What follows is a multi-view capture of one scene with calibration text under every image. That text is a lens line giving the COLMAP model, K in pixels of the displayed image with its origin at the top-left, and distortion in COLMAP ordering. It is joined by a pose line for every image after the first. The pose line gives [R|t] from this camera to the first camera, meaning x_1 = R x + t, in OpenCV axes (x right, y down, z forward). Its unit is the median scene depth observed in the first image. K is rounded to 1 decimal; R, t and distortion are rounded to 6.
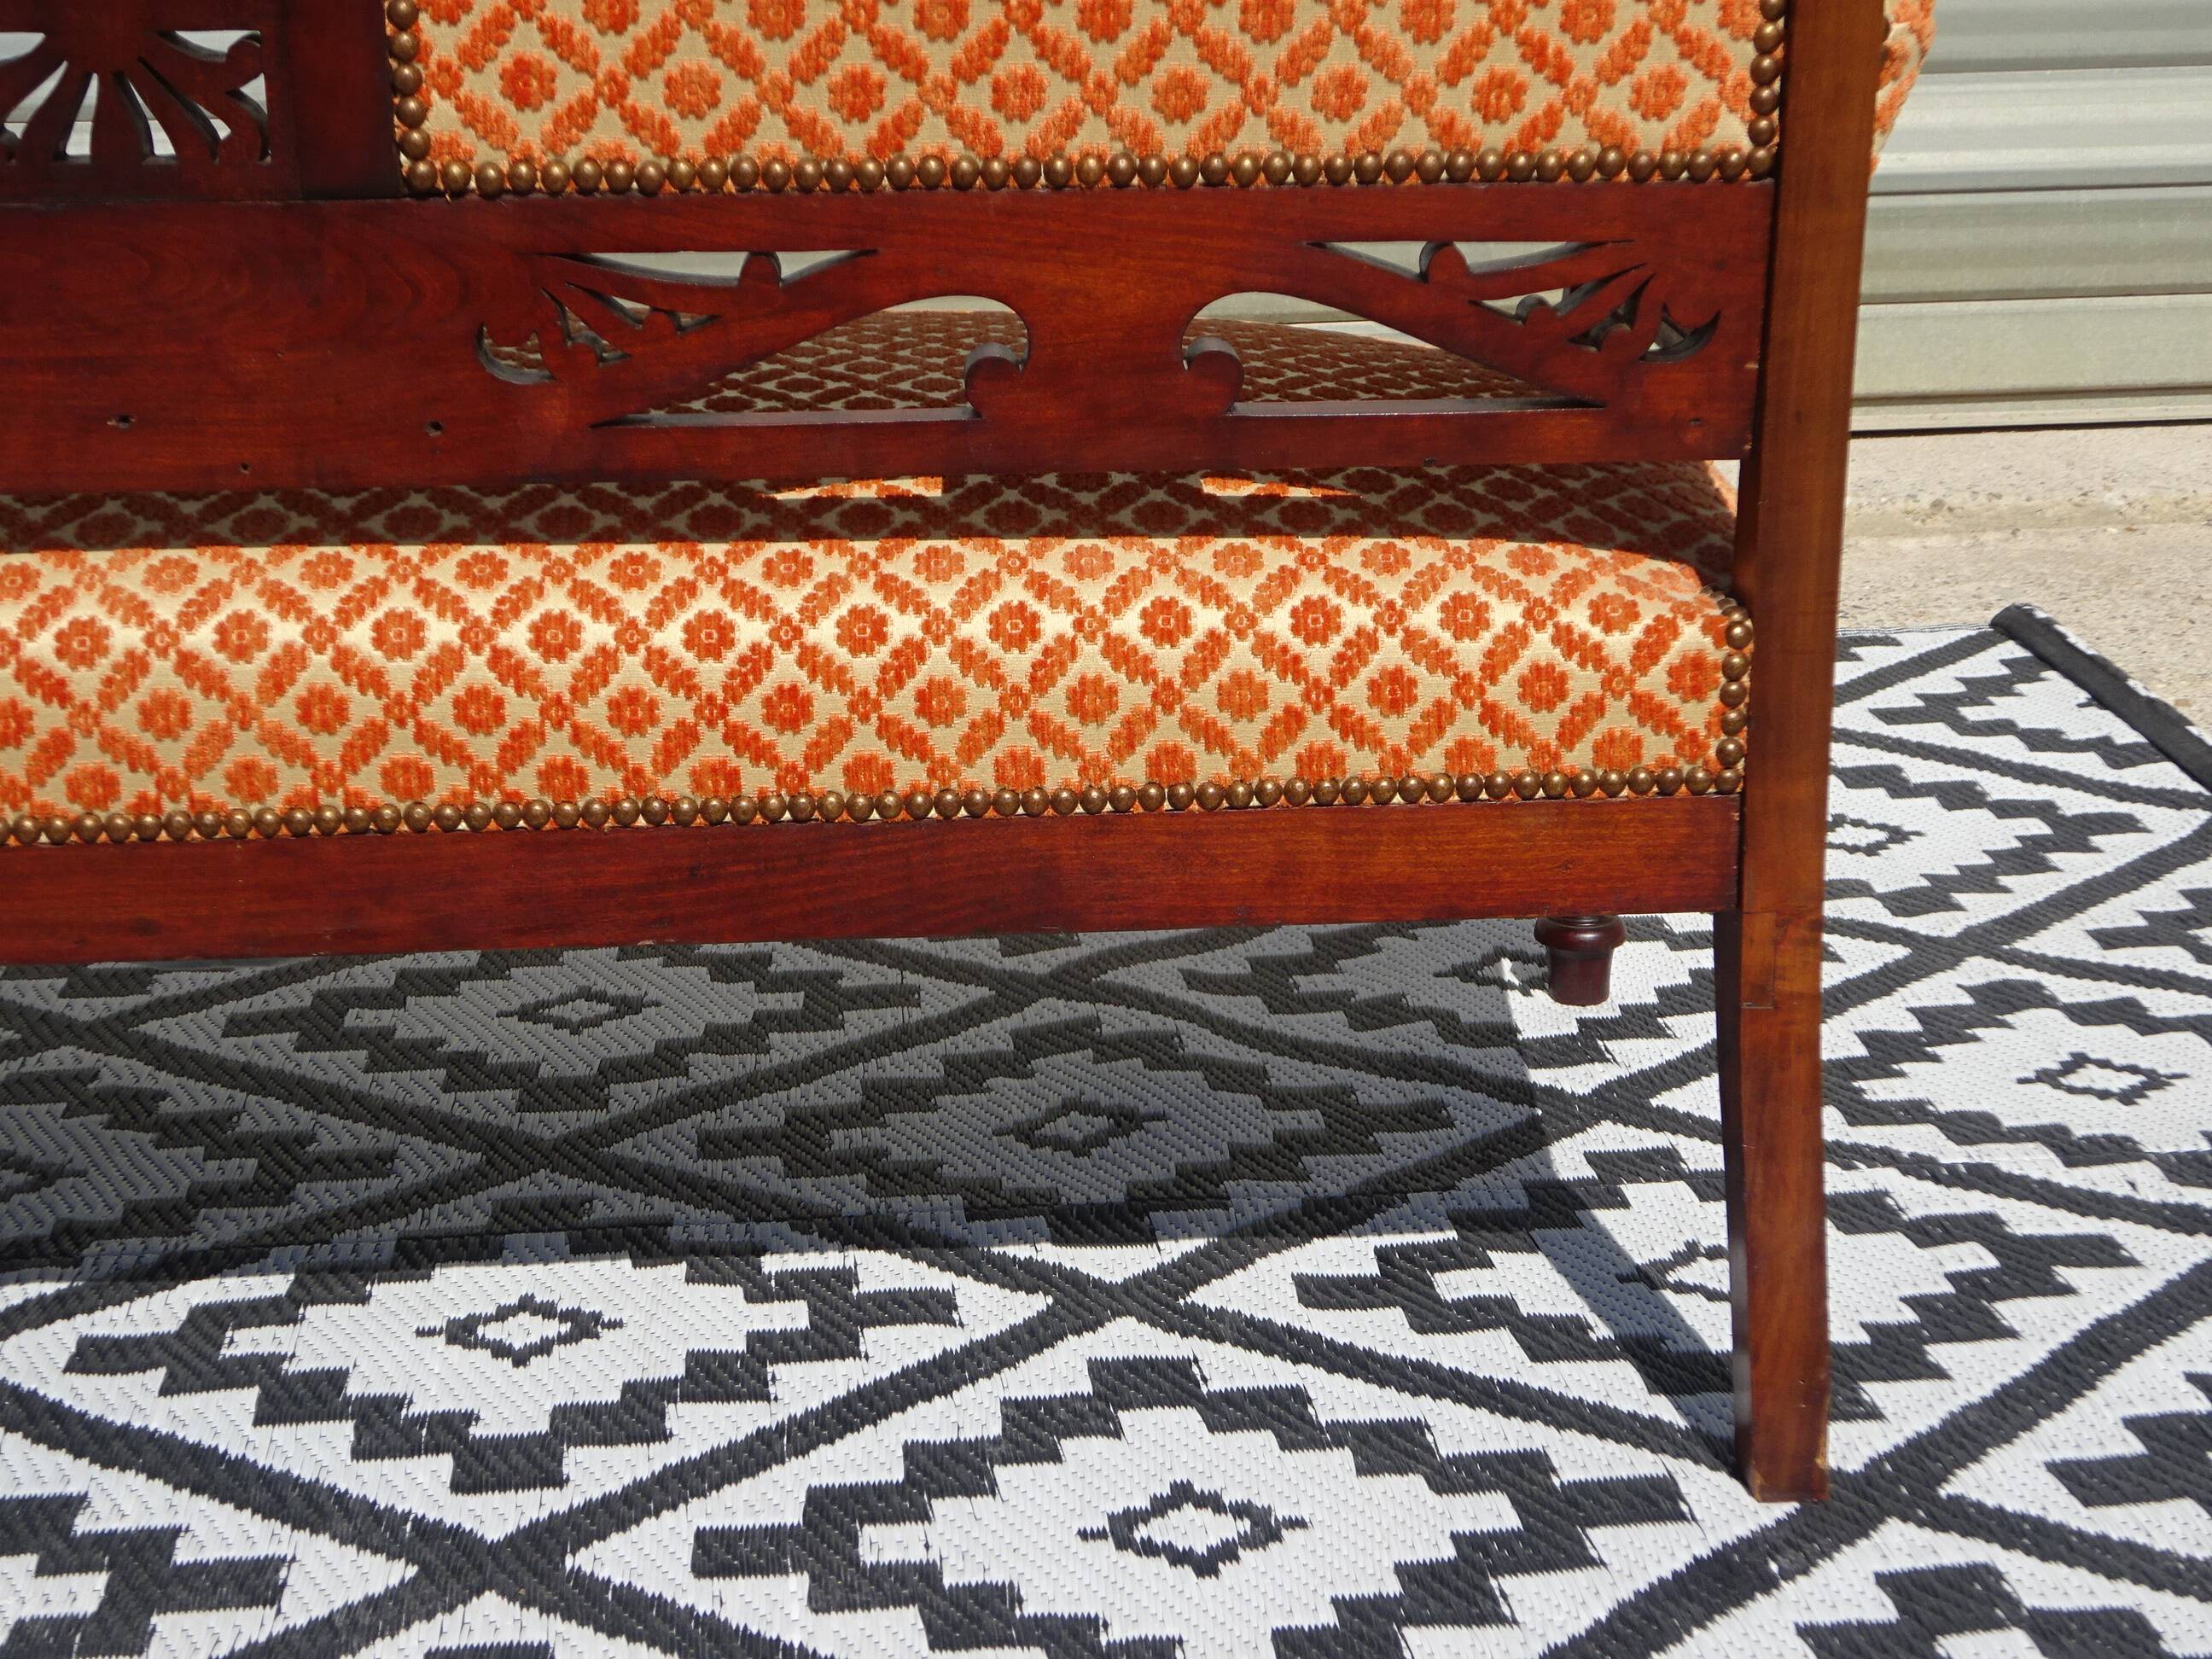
lens RADIAL K [[2976.7, 0, 1176.0], [0, 2976.7, 849.2], [0, 0, 1]] dist [0.022425, 0.000000]
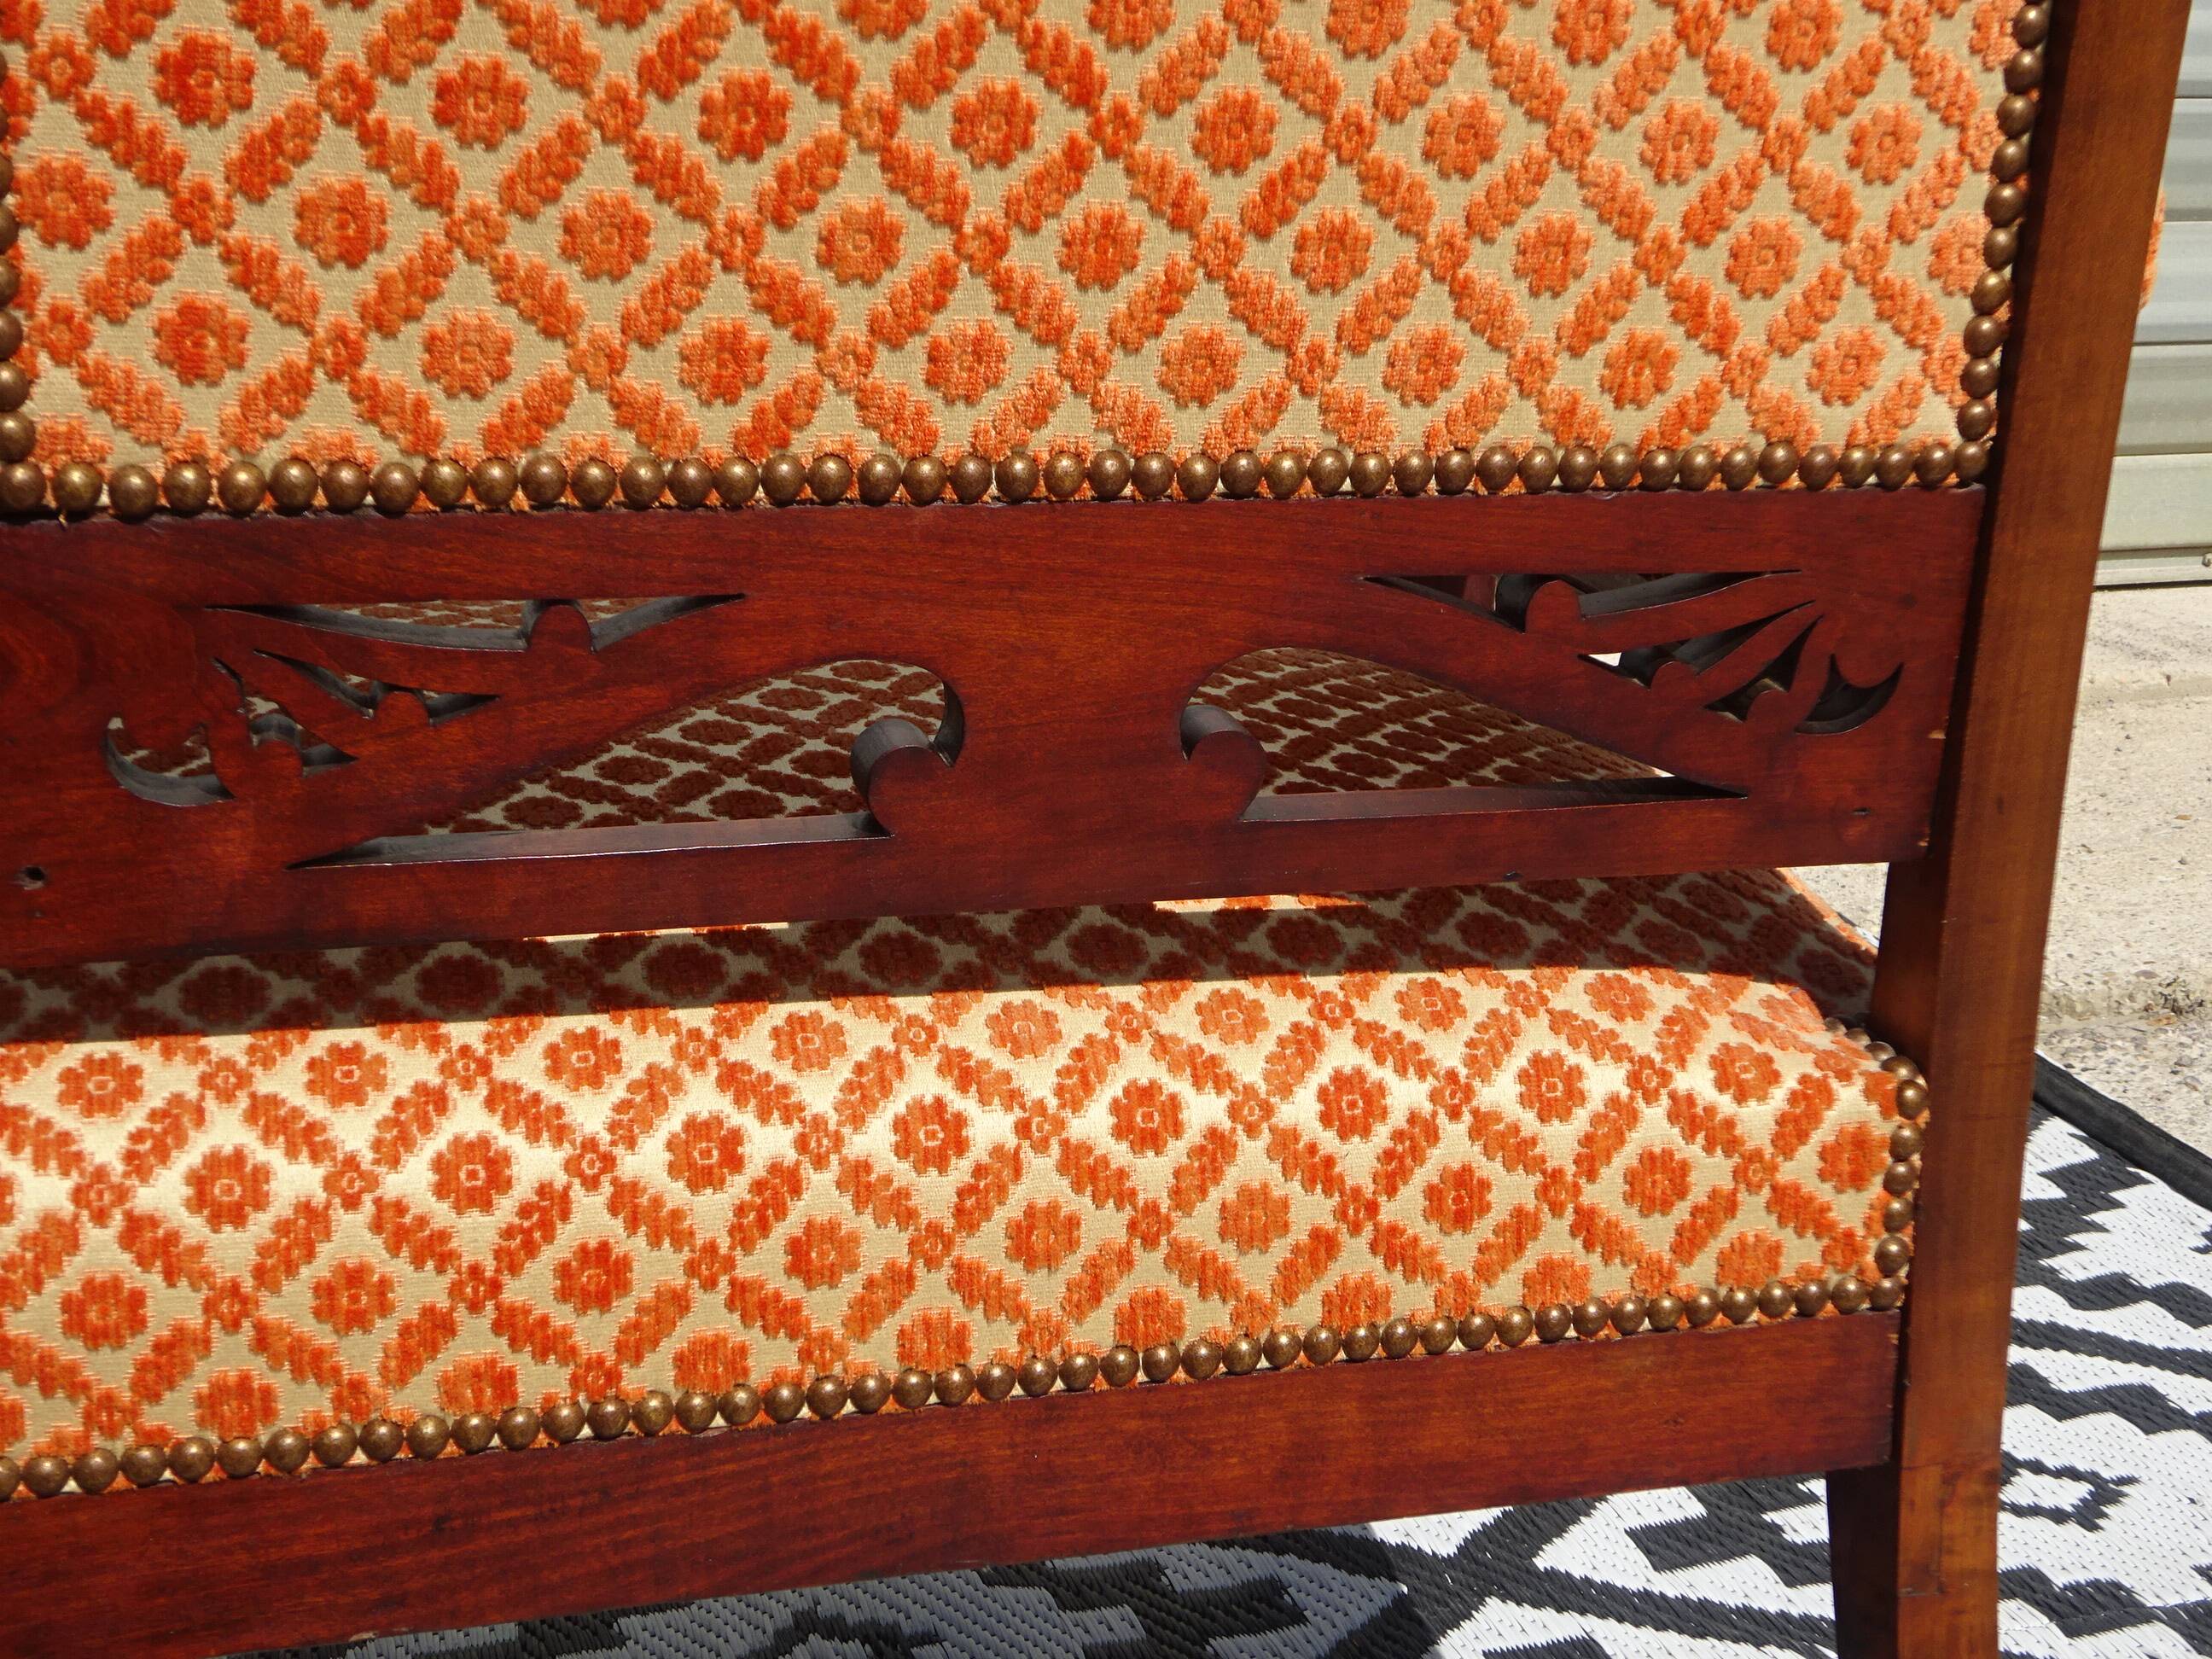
lens RADIAL K [[2976.7, 0, 1115.4], [0, 2976.7, 848.0], [0, 0, 1]] dist [0.022425, 0.000000]
pose [[0.980855, -0.021407, 0.193558, -0.142472], [0.028352, 0.999047, -0.033186, -0.116575], [-0.192663, 0.038038, 0.980527, 0.331024]]
